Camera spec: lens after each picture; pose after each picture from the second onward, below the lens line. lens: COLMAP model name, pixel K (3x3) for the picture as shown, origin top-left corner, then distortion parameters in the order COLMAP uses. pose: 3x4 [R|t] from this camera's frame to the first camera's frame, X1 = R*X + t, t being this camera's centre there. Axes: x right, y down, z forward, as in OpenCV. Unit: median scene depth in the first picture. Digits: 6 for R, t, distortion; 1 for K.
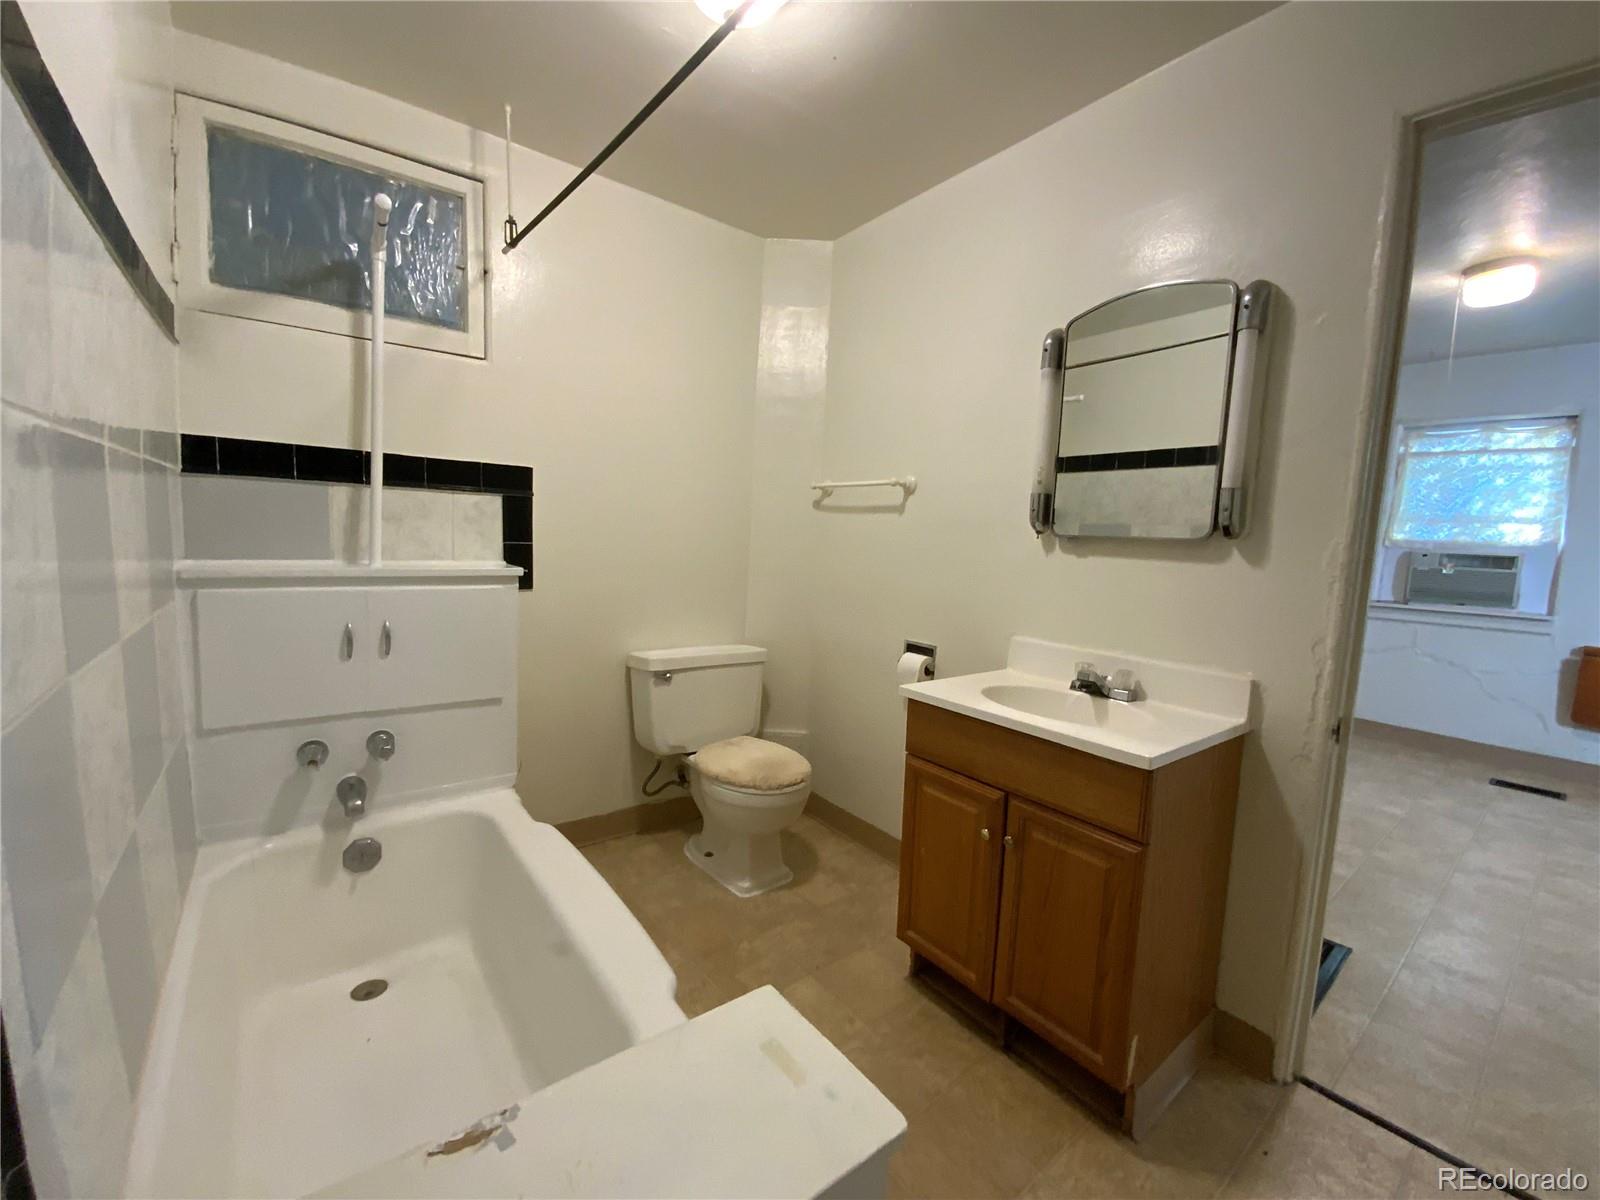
lens RADIAL K [[655.1, 0, 803.9], [0, 655.1, 601.8], [0, 0, 1]] dist [0.000810, -0.000026]
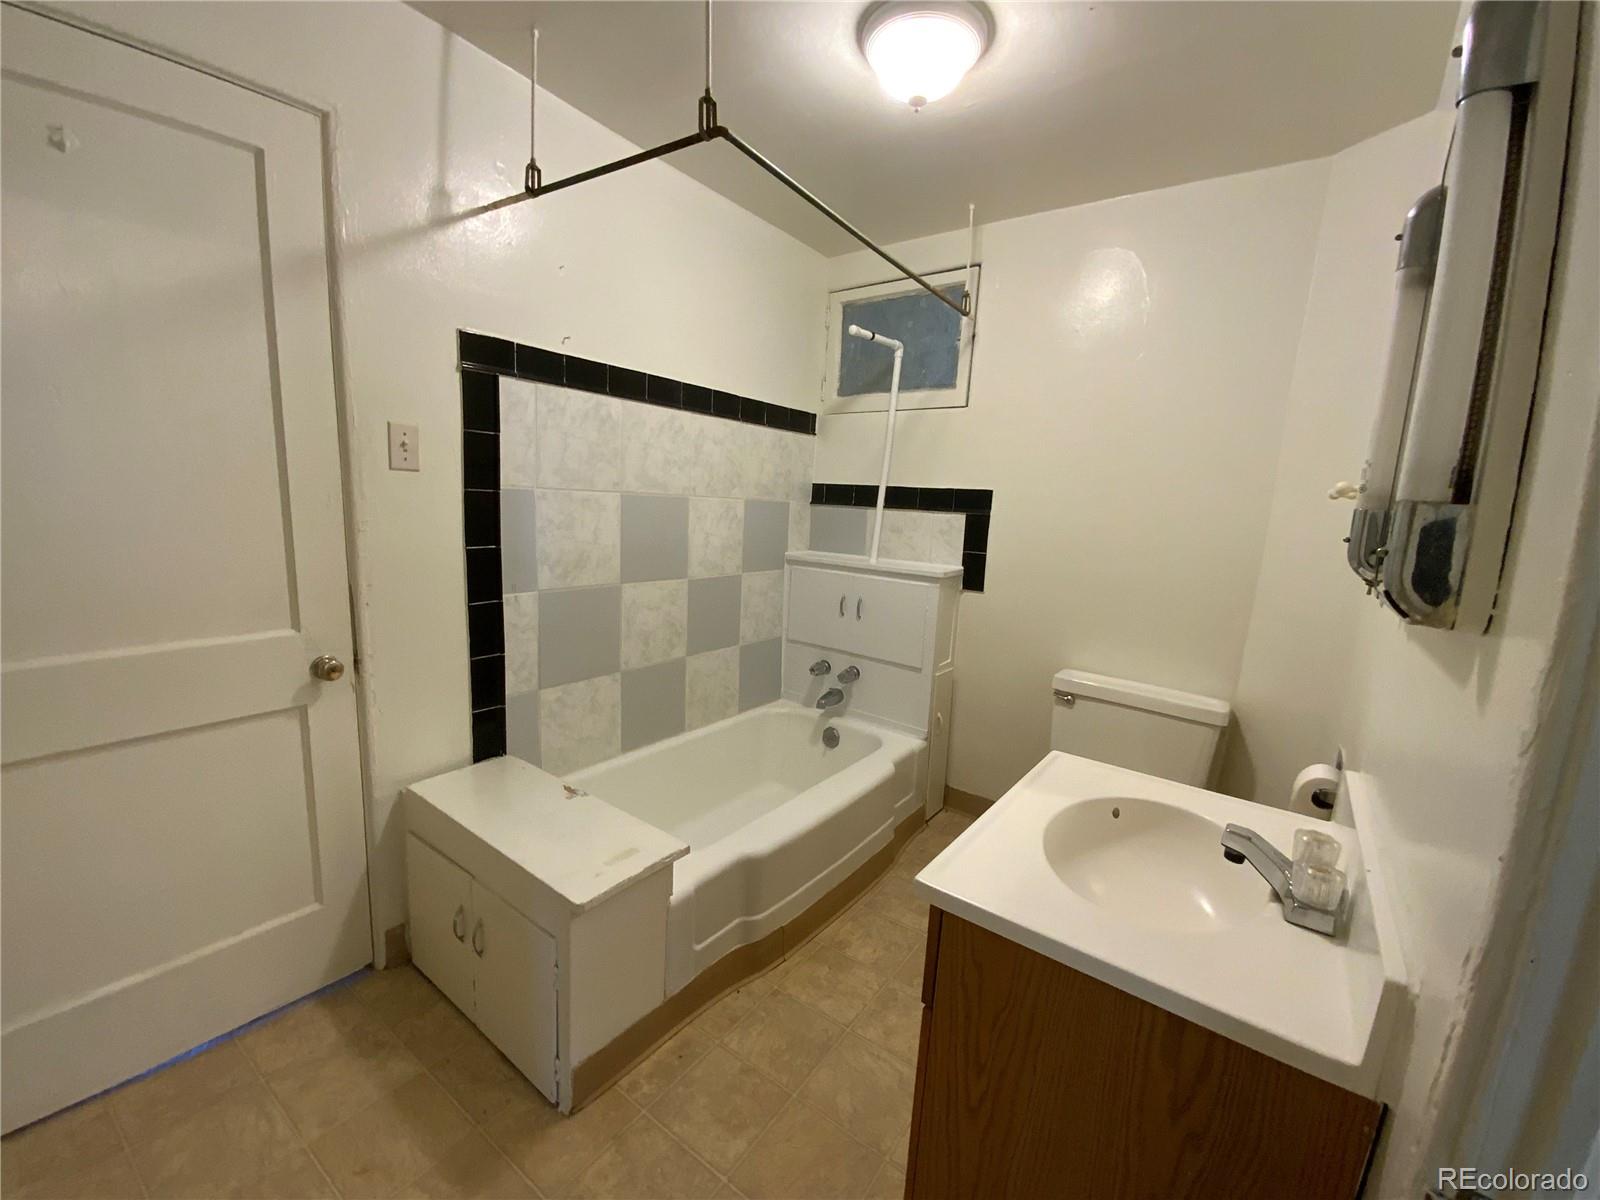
lens RADIAL K [[655.1, 0, 803.9], [0, 655.1, 601.8], [0, 0, 1]] dist [0.000810, -0.000026]
pose [[0.252209, 0.127633, -0.959219, 0.778384], [-0.142287, 0.985380, 0.093702, -0.080431], [0.957155, 0.112852, 0.266682, 0.450453]]
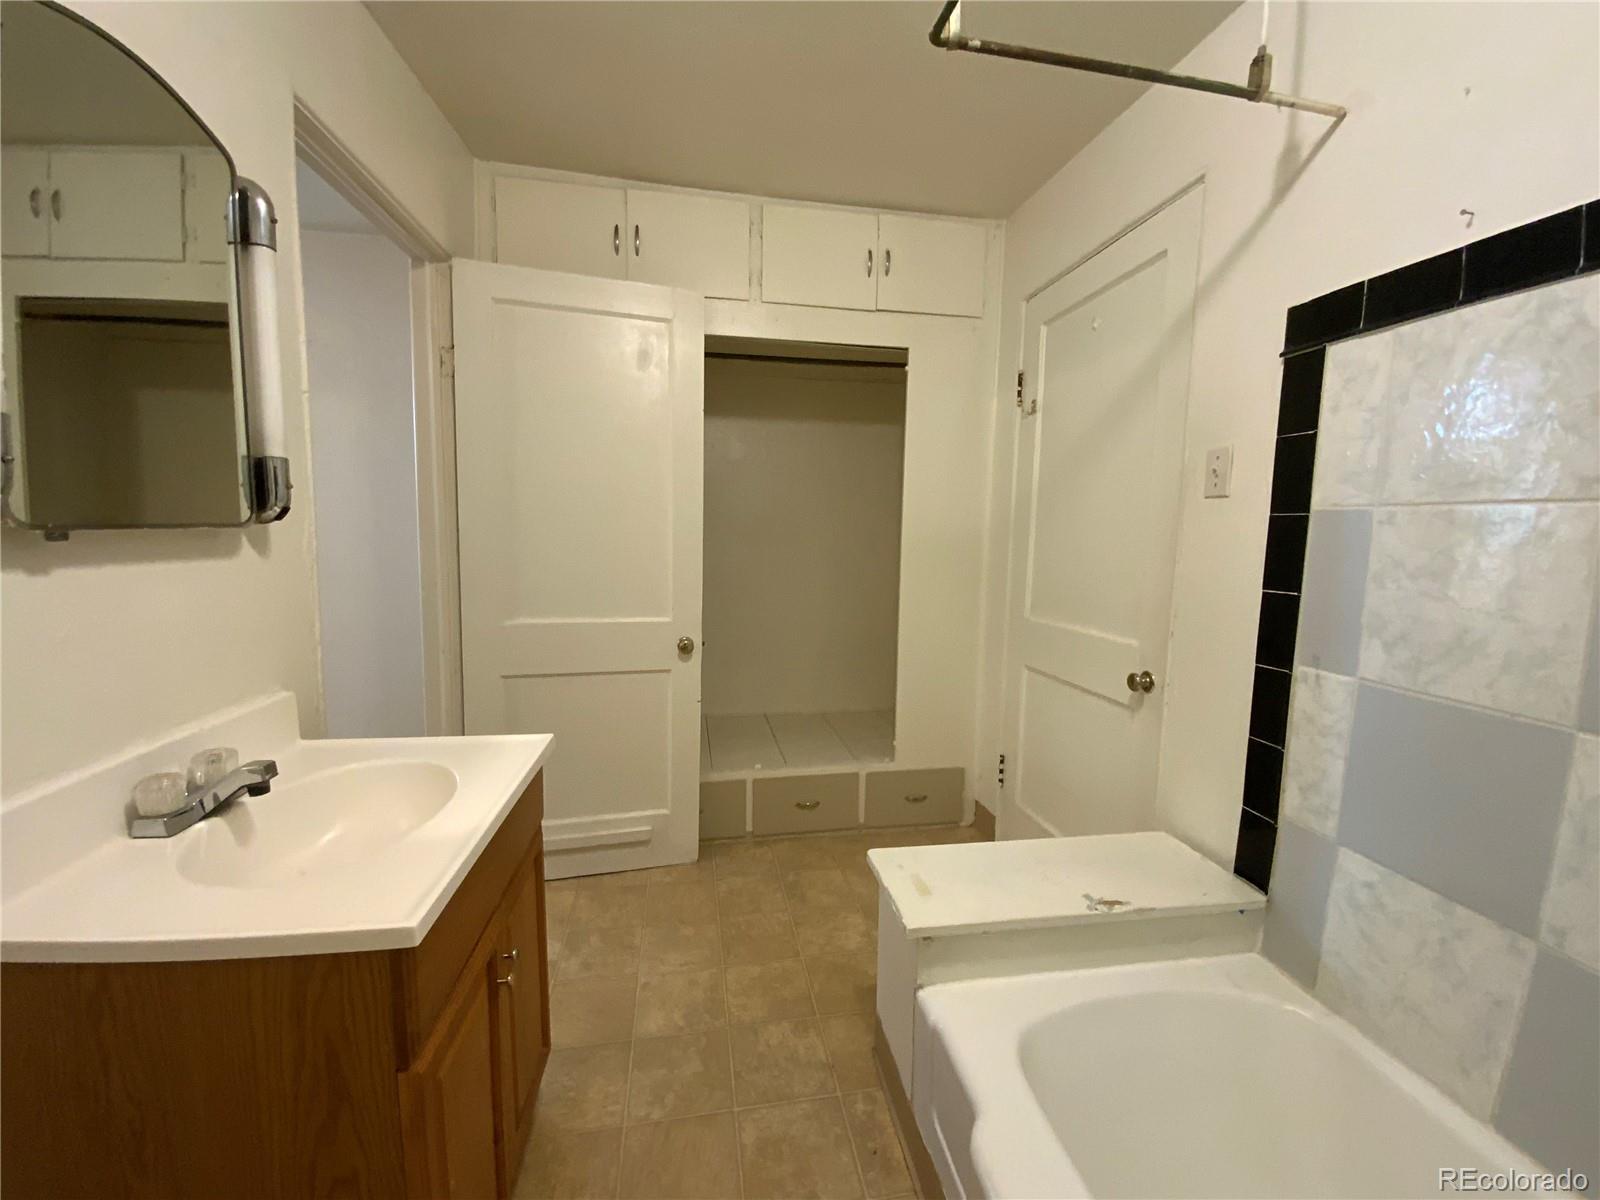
lens RADIAL K [[655.1, 0, 803.9], [0, 655.1, 601.8], [0, 0, 1]] dist [0.000810, -0.000026]
pose [[-0.858796, -0.109899, 0.500391, -0.245221], [-0.000653, 0.976955, 0.213445, -0.146318], [-0.512317, 0.182979, -0.839077, 1.136445]]
